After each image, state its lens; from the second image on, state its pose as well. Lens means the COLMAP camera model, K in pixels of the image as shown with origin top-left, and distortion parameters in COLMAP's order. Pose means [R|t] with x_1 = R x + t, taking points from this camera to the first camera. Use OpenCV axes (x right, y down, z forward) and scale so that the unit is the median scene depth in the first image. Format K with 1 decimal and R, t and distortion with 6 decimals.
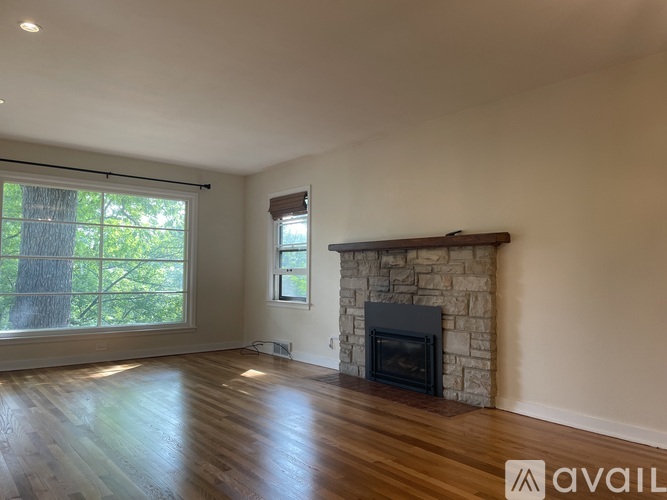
lens RADIAL K [[495.7, 0, 333.5], [0, 495.7, 250.0], [0, 0, 1]] dist [0.009051, 0.002814]
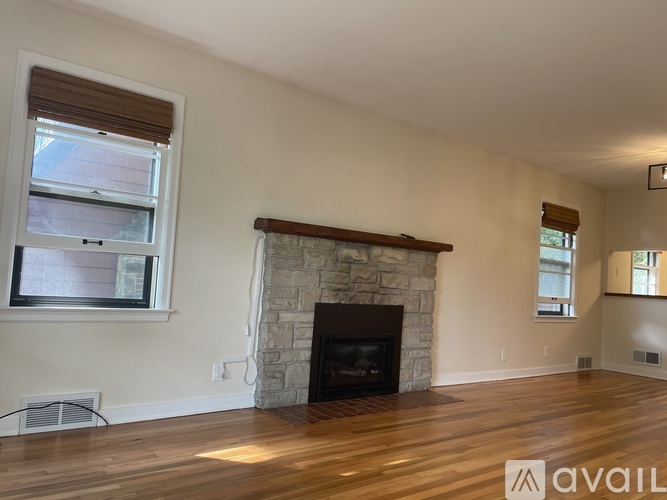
lens RADIAL K [[495.7, 0, 333.5], [0, 495.7, 250.0], [0, 0, 1]] dist [0.009051, 0.002814]
pose [[0.034683, 0.055738, 0.997843, -0.759481], [-0.113237, 0.992233, -0.051488, 0.063083], [-0.992963, -0.111206, 0.040725, 1.018024]]
